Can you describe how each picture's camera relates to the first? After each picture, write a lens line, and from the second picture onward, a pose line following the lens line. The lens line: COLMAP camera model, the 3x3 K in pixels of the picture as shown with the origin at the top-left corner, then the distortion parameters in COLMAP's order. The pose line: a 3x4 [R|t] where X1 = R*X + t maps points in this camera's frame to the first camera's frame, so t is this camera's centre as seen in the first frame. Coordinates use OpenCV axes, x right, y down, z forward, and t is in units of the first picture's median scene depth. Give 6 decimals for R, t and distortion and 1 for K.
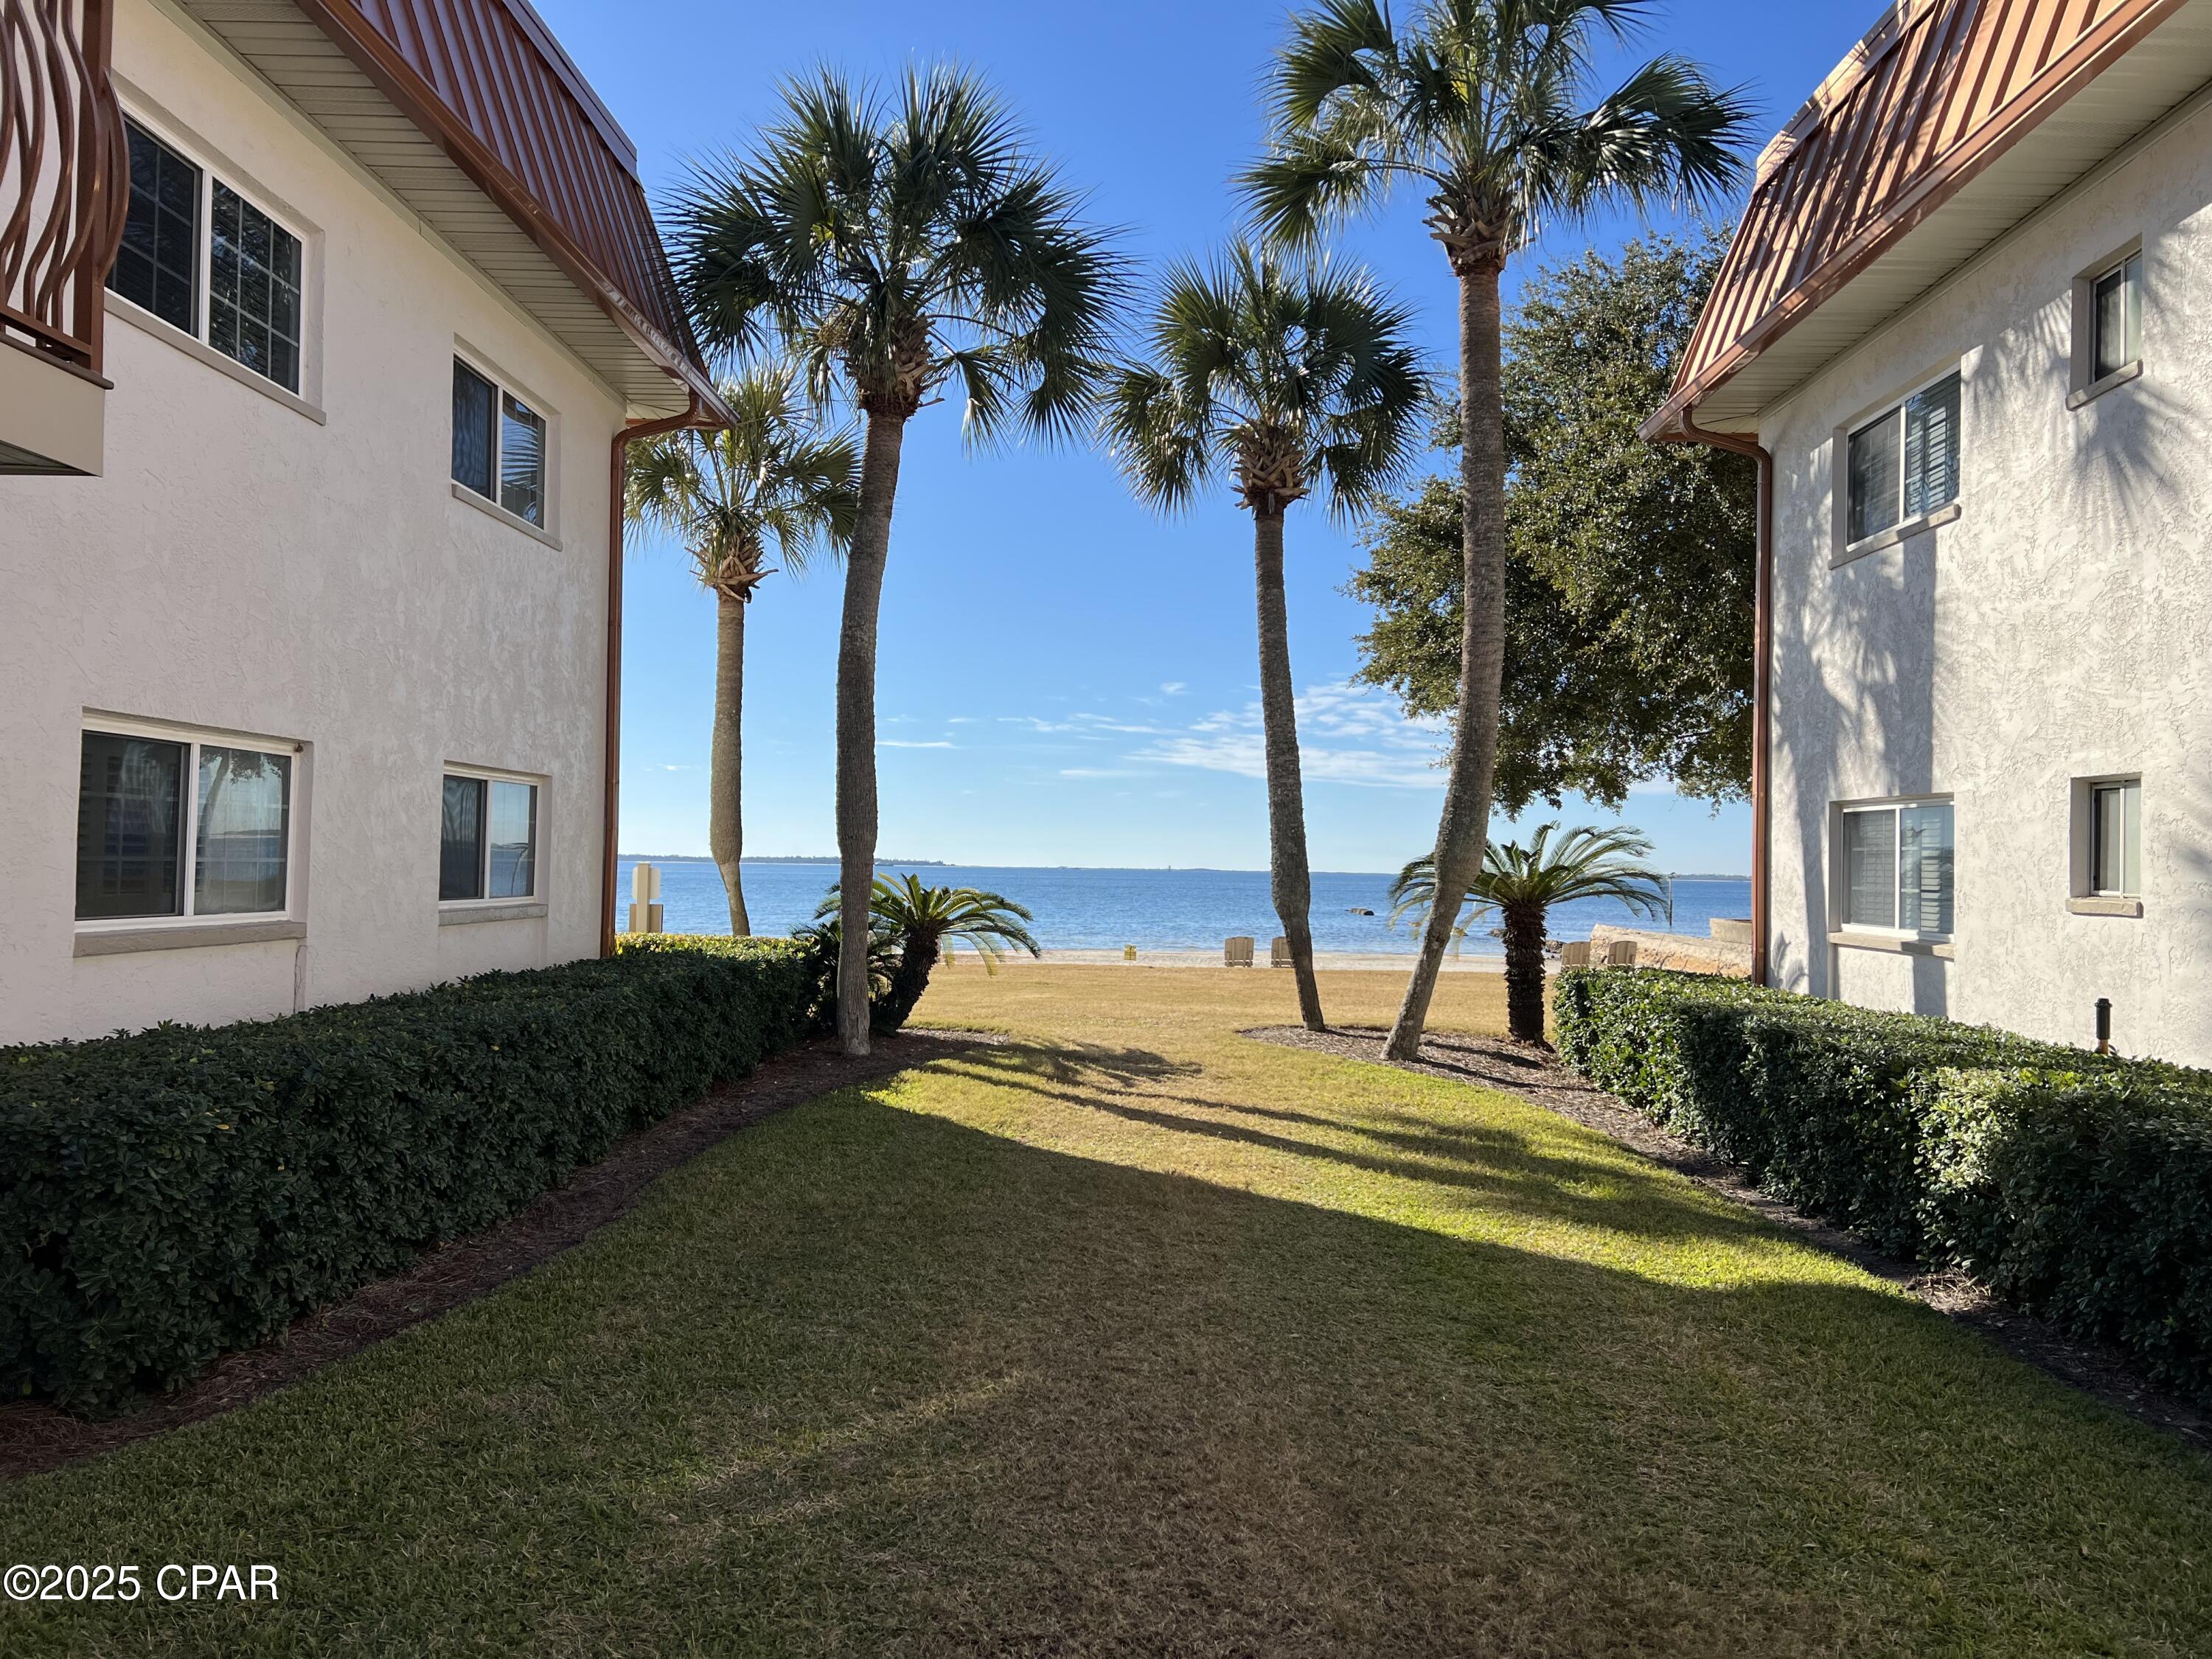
lens RADIAL K [[1665.7, 0, 1112.6], [0, 1665.7, 805.5], [0, 0, 1]] dist [0.070973, -0.050765]
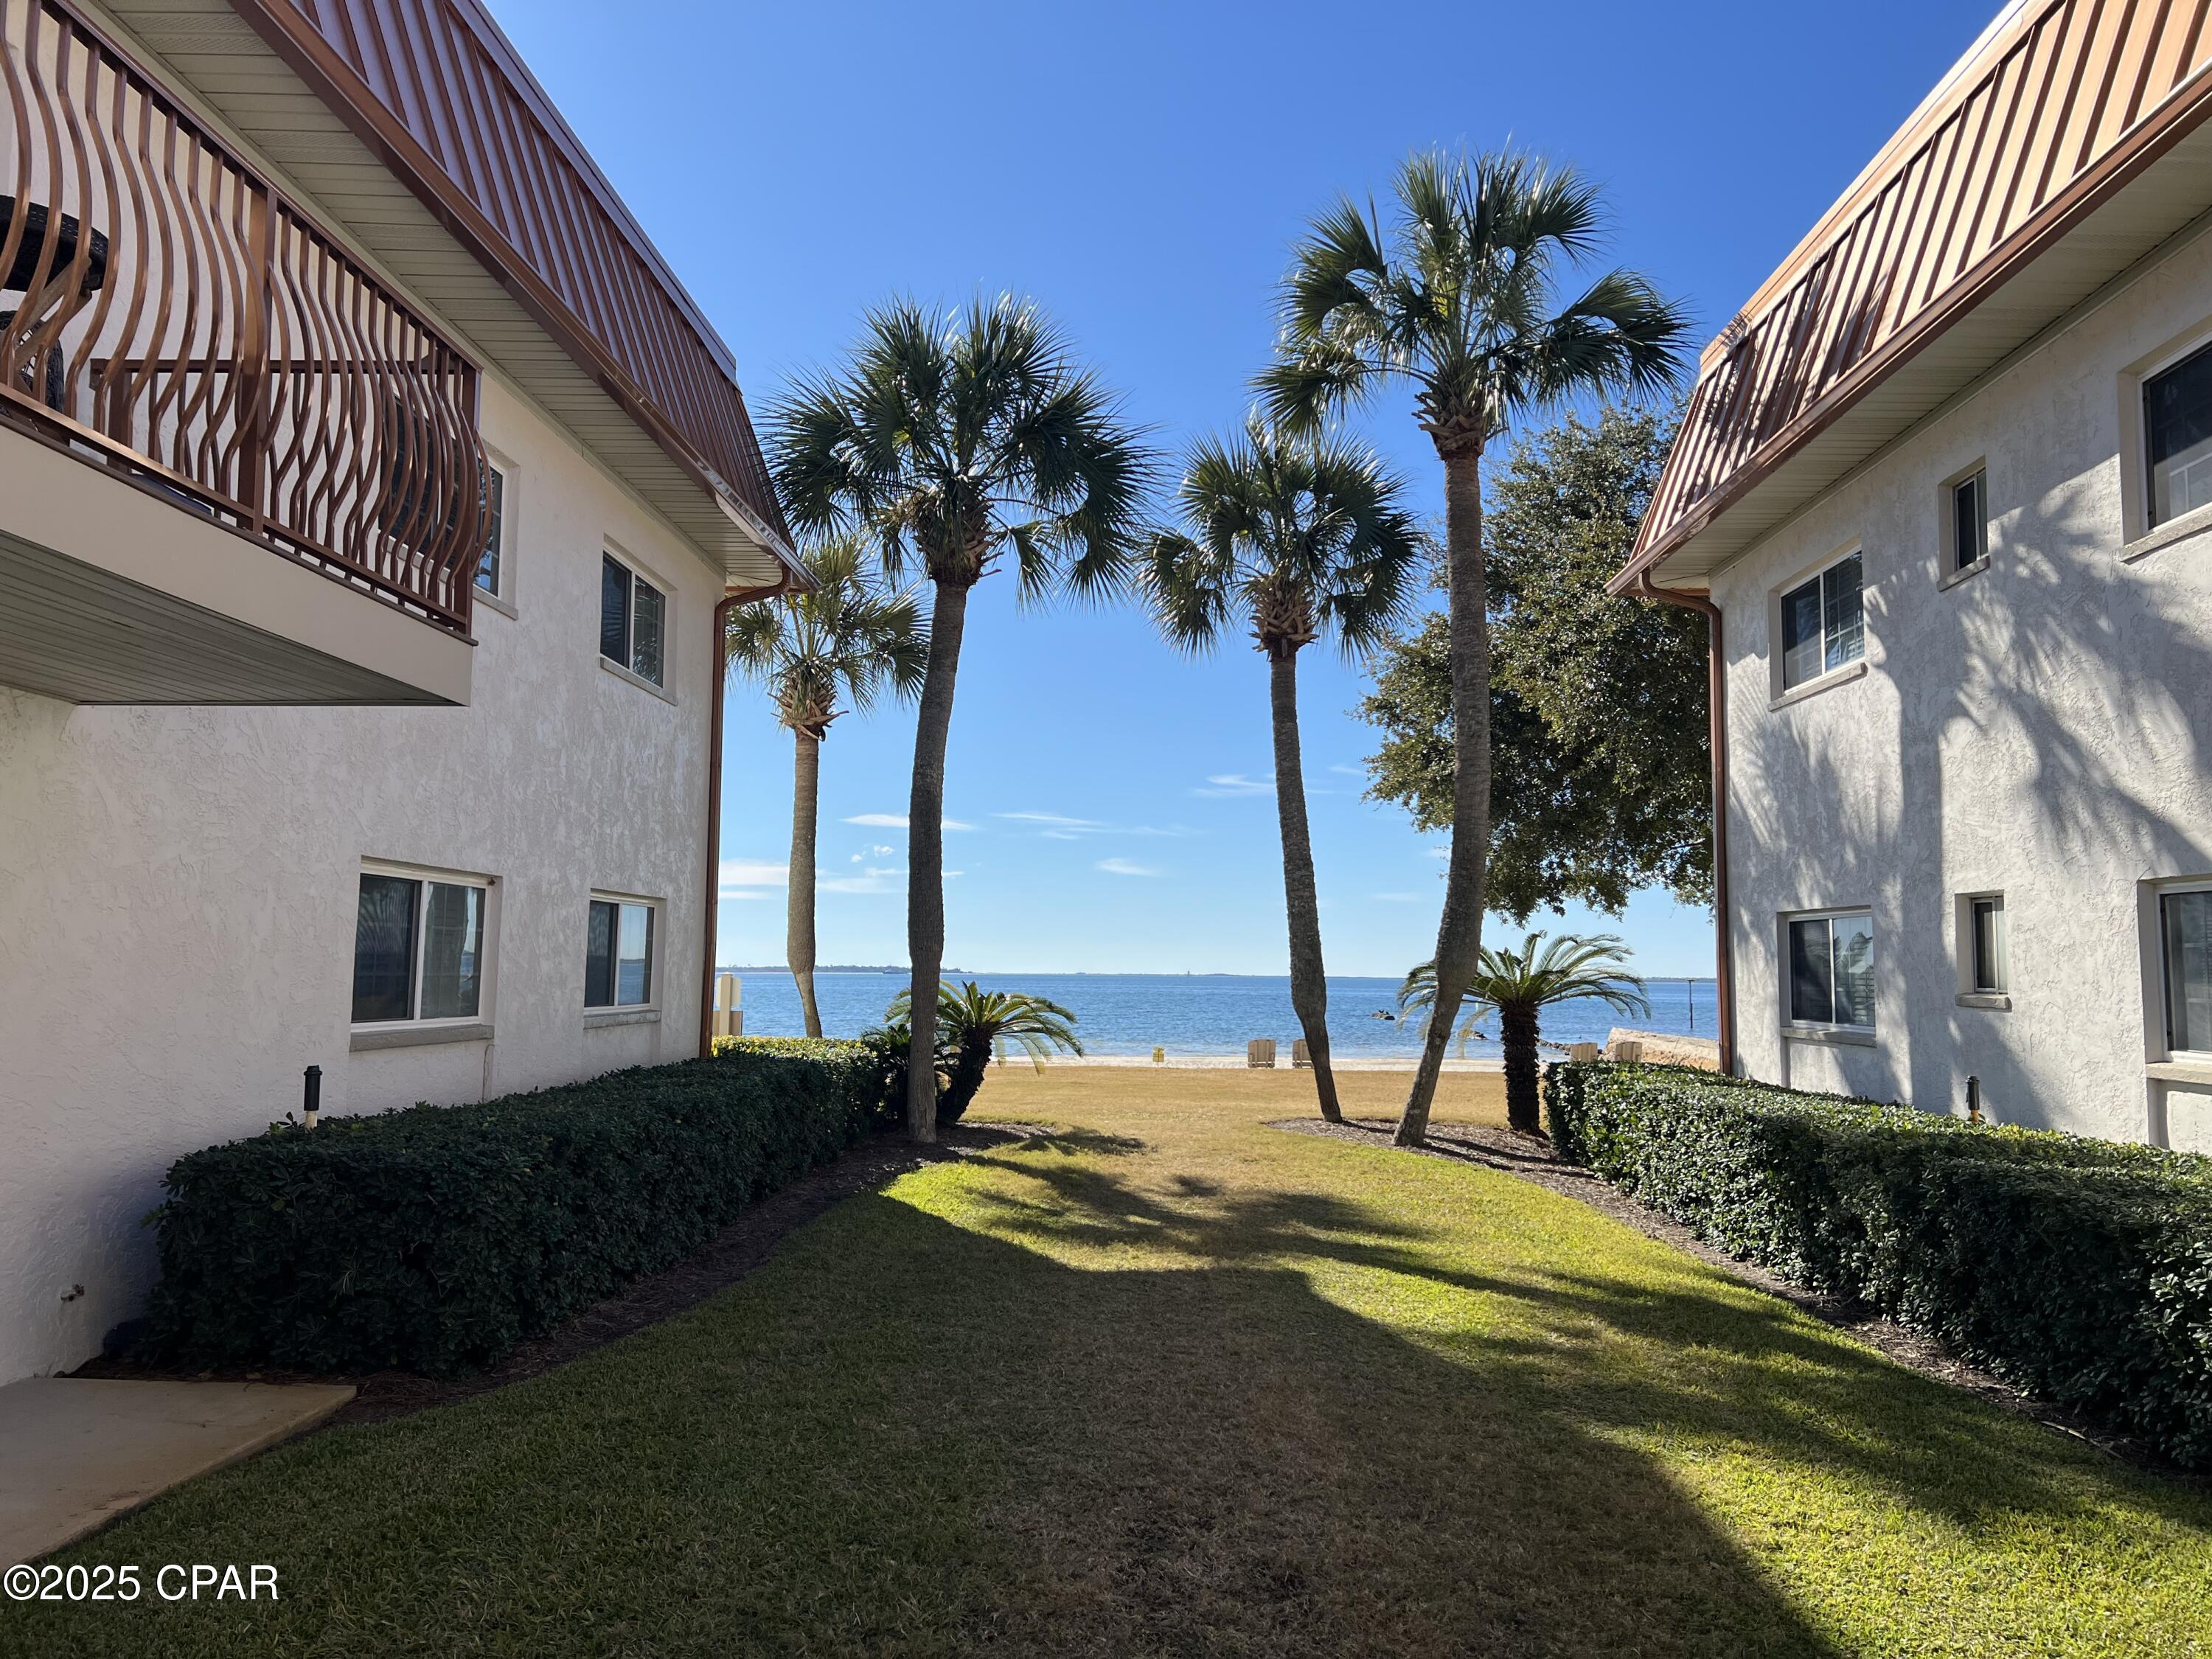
lens RADIAL K [[1665.7, 0, 1108.2], [0, 1665.7, 801.7], [0, 0, 1]] dist [0.070973, -0.050765]
pose [[0.999873, -0.009174, -0.012994, -0.013167], [0.008294, 0.997768, -0.066263, -0.005090], [0.013573, 0.066147, 0.997718, -0.143917]]
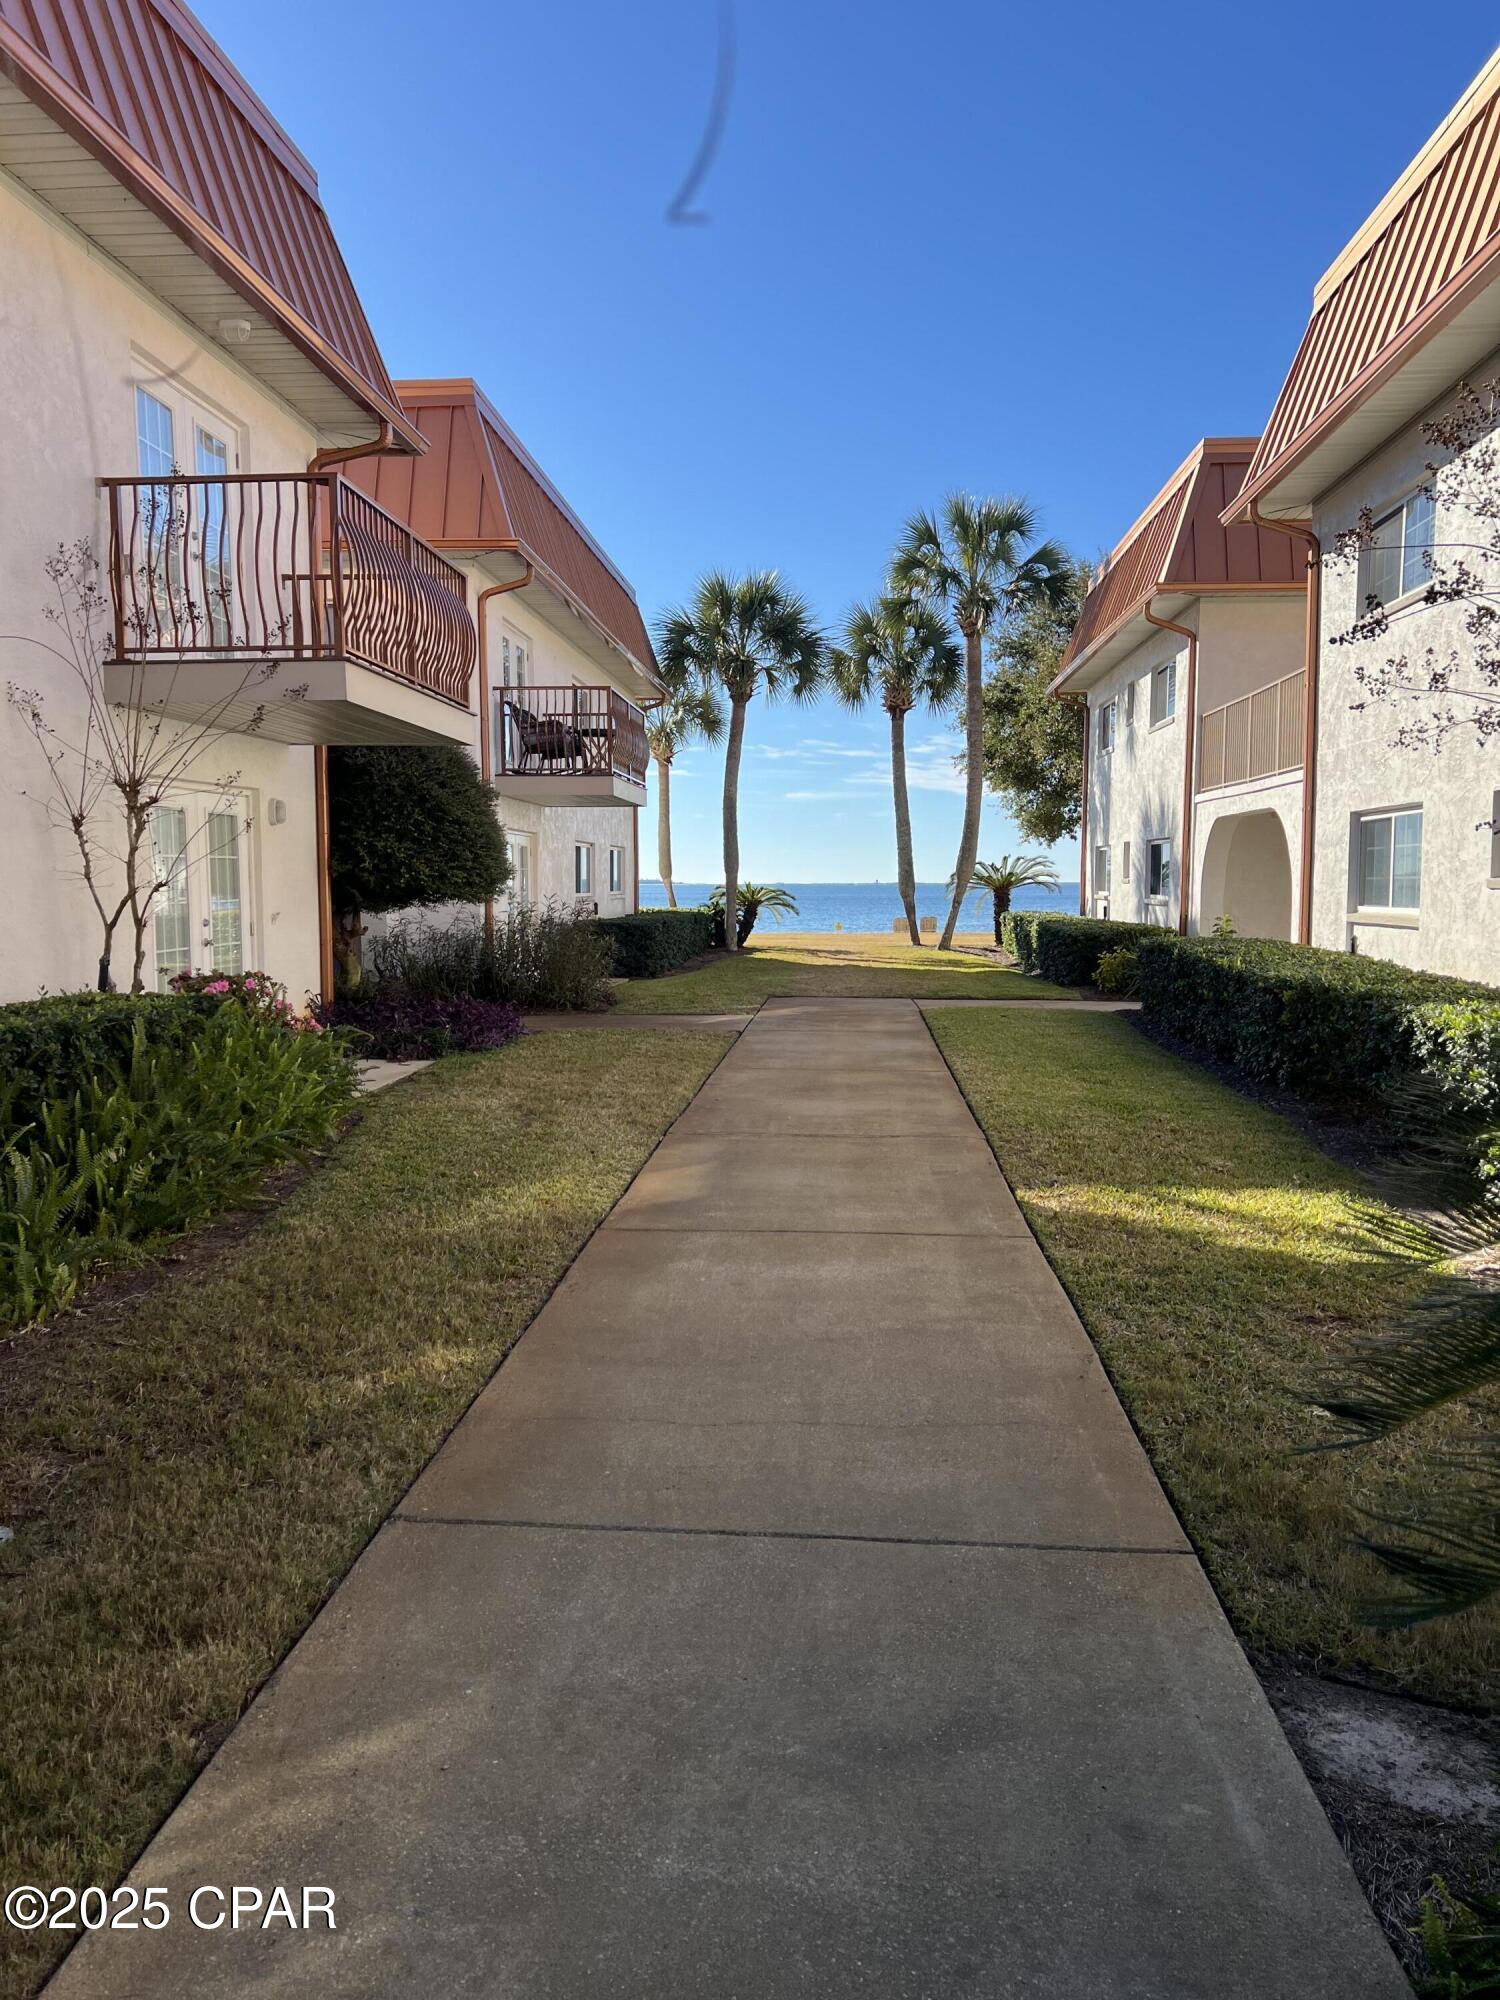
lens RADIAL K [[1527.0, 0, 738.7], [0, 1527.0, 1010.8], [0, 0, 1]] dist [0.025976, -0.004290]
pose [[0.998376, -0.017186, -0.054313, -0.018027], [0.023726, 0.992227, 0.122160, -0.050426], [0.051791, -0.123250, 0.991023, -1.386951]]
